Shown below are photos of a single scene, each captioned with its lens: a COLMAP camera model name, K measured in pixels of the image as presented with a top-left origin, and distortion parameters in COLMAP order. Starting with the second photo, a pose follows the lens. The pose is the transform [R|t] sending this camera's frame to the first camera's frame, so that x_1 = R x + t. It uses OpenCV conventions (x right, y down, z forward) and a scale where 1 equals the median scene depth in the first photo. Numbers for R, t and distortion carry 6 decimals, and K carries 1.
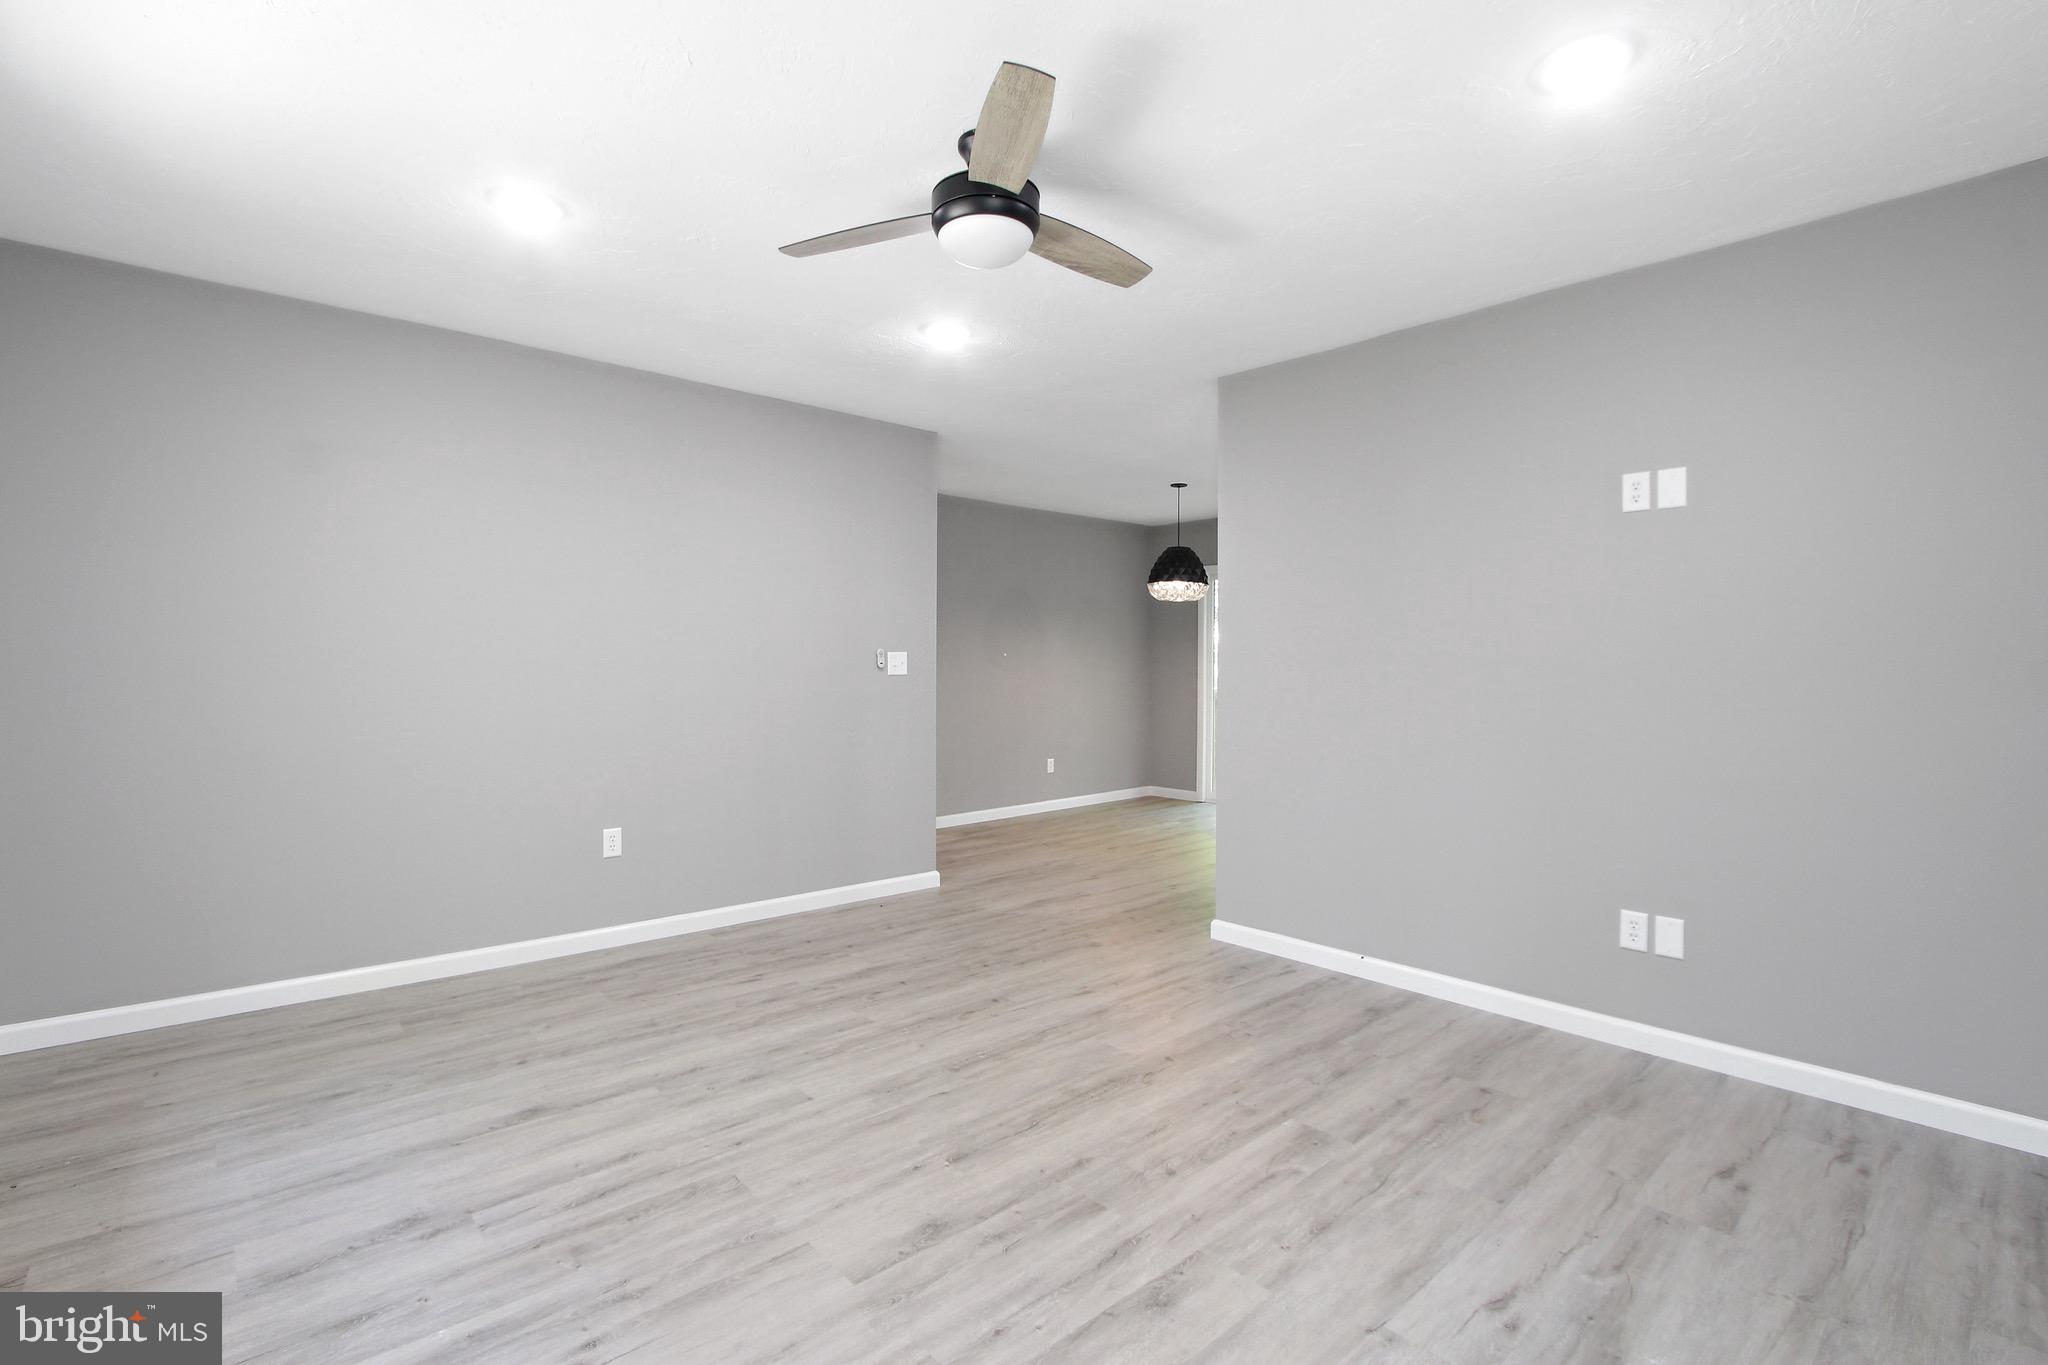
lens RADIAL K [[939.9, 0, 1021.1], [0, 939.9, 672.1], [0, 0, 1]] dist [-0.015127, 0.000152]
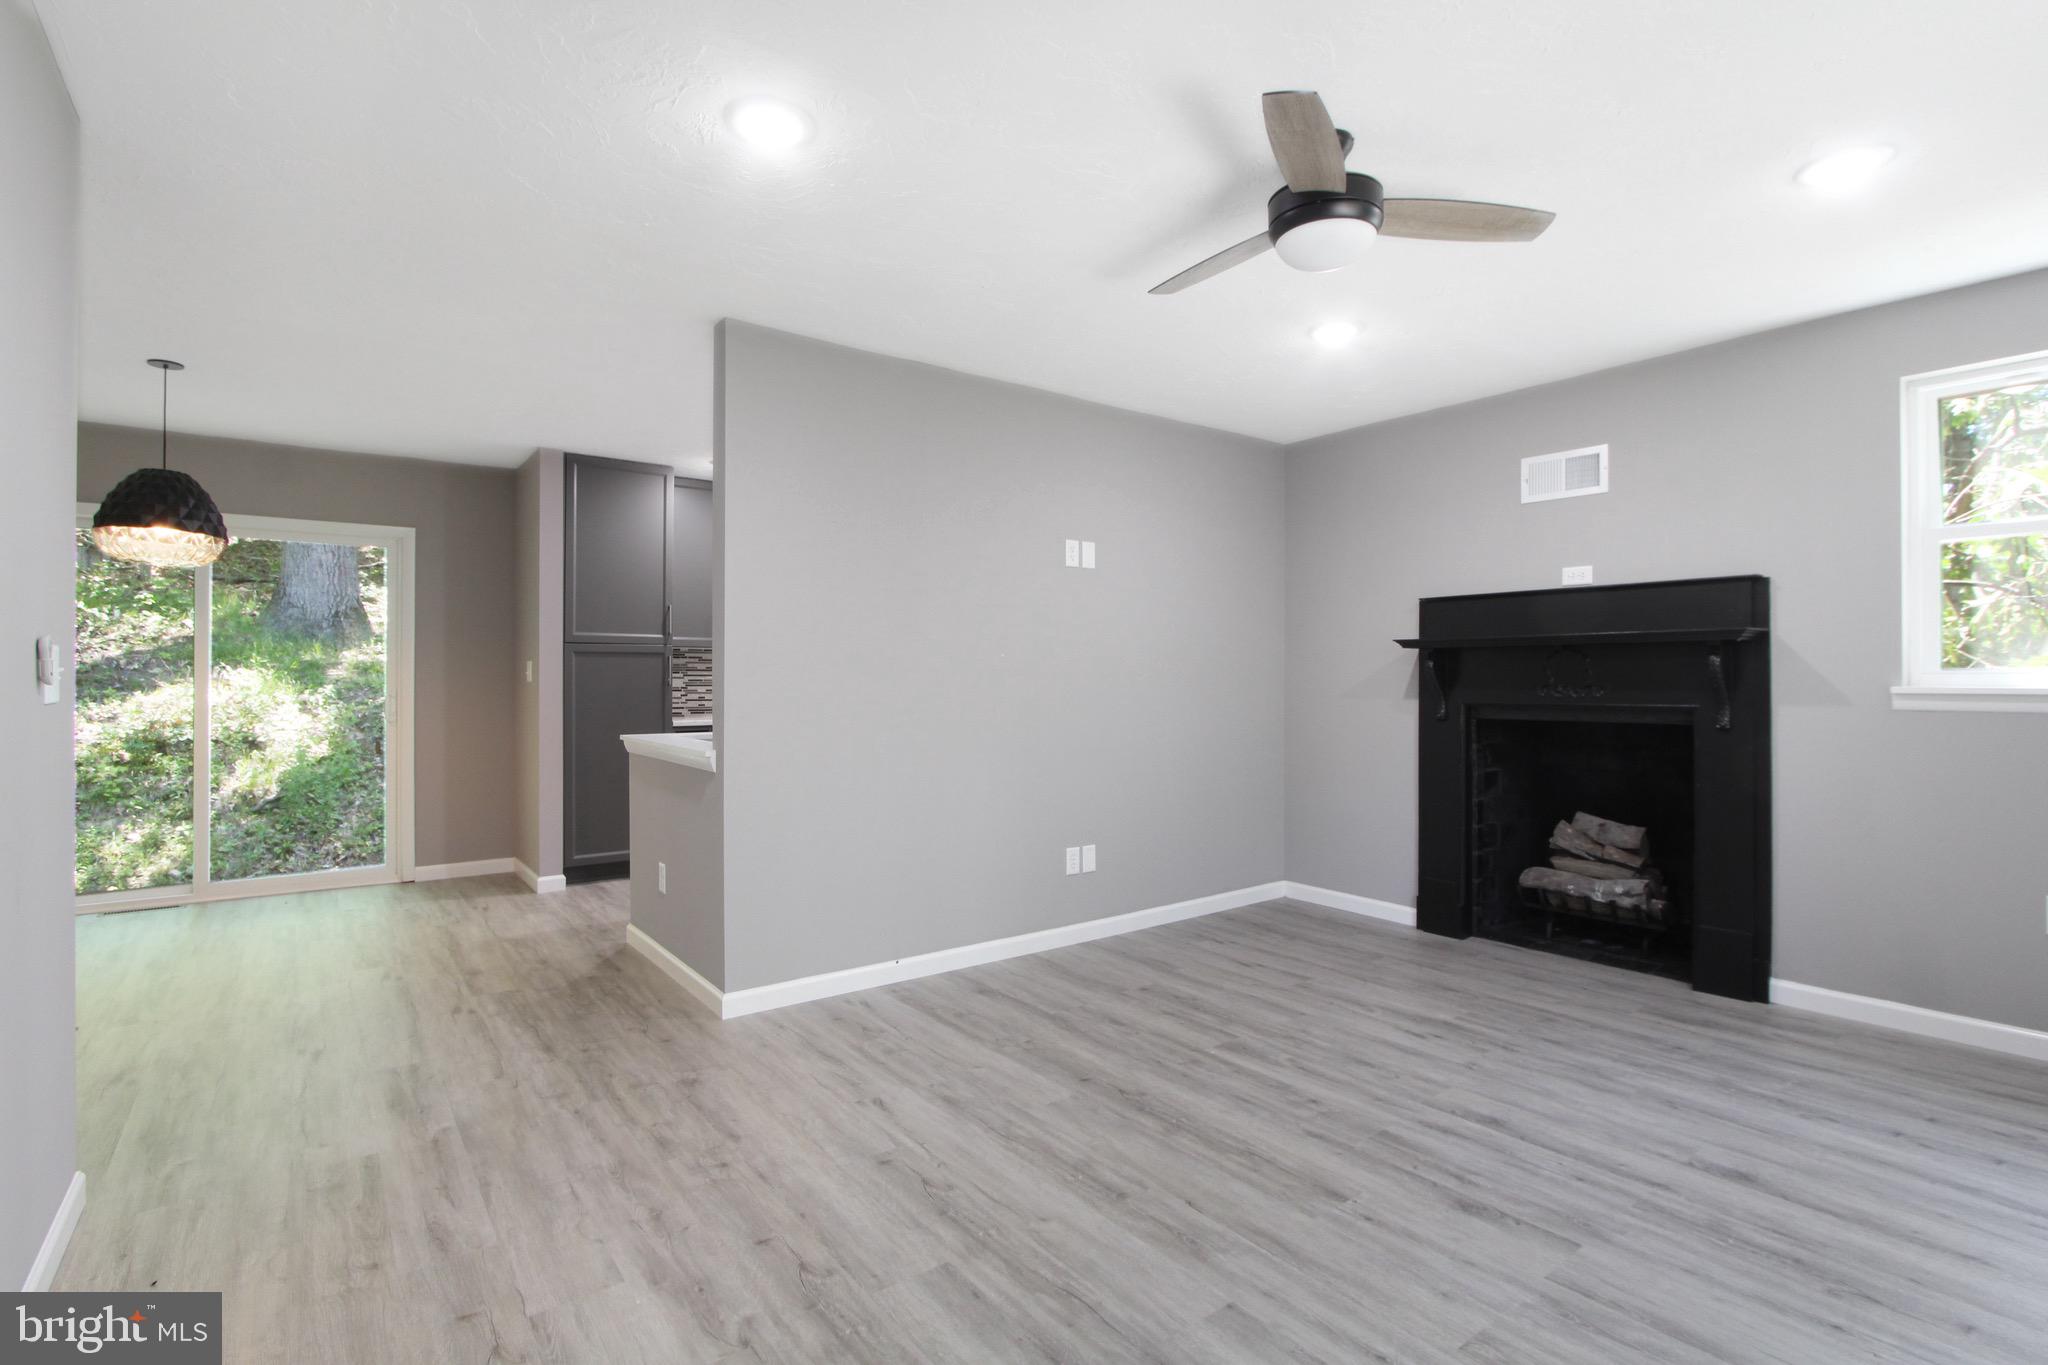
lens RADIAL K [[960.3, 0, 1024.0], [0, 960.3, 682.5], [0, 0, 1]] dist [-0.018654, 0.000135]
pose [[0.084154, -0.010328, 0.996399, -0.839644], [0.005470, 0.999936, 0.009902, -0.012712], [-0.996438, 0.004617, 0.084205, 0.977981]]
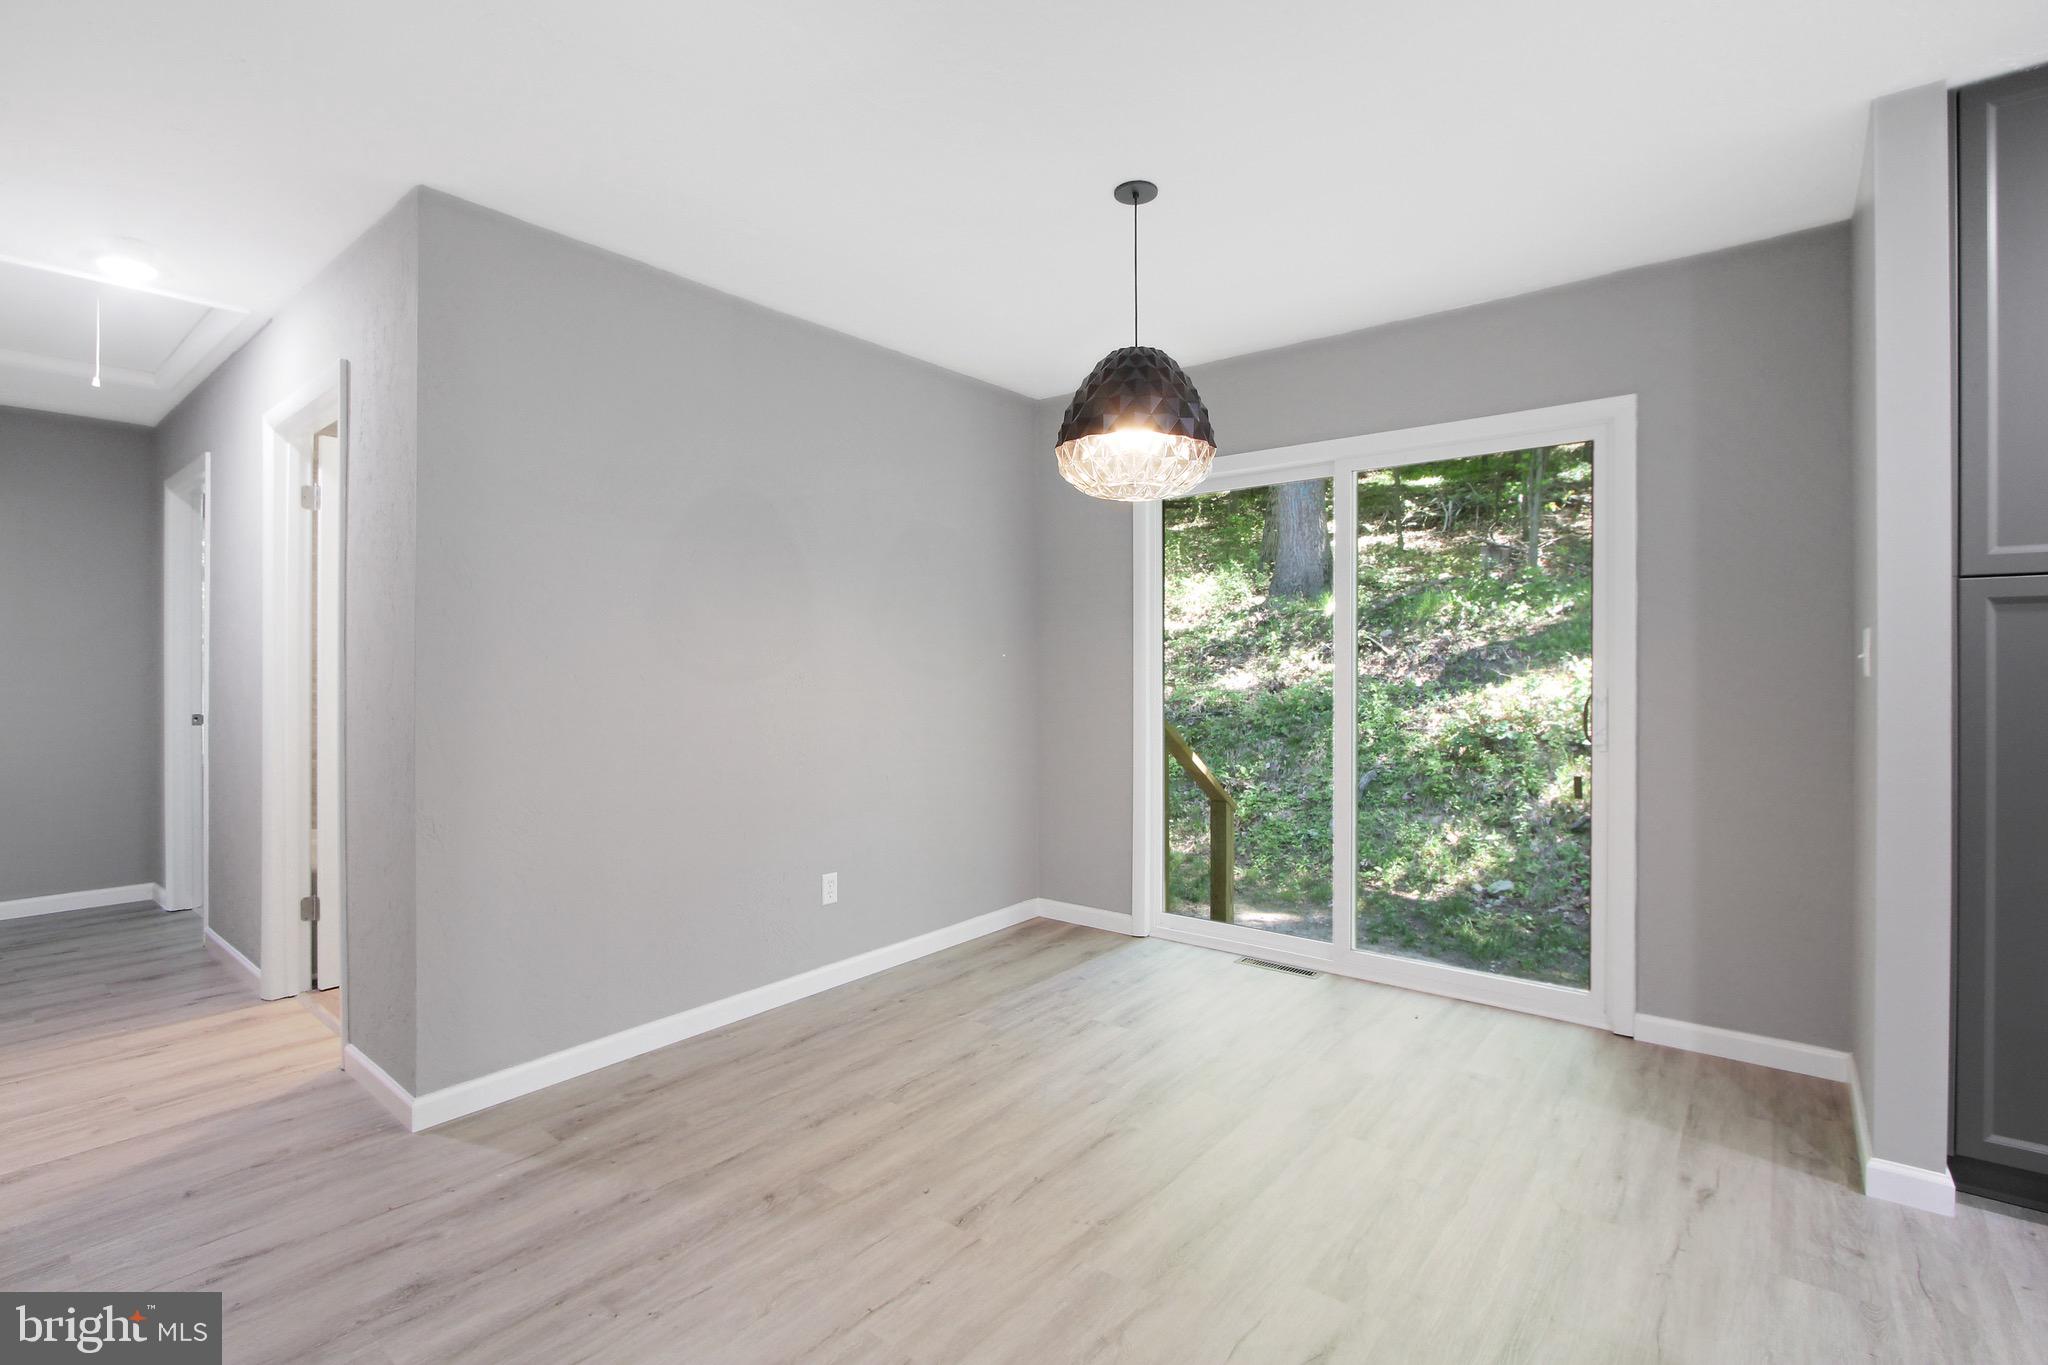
lens RADIAL K [[939.9, 0, 1021.1], [0, 939.9, 672.1], [0, 0, 1]] dist [-0.015127, 0.000152]
pose [[0.988211, -0.006519, 0.152957, 0.143789], [0.006903, 0.999974, -0.001983, -0.008202], [-0.152940, 0.003016, 0.988231, 1.450239]]
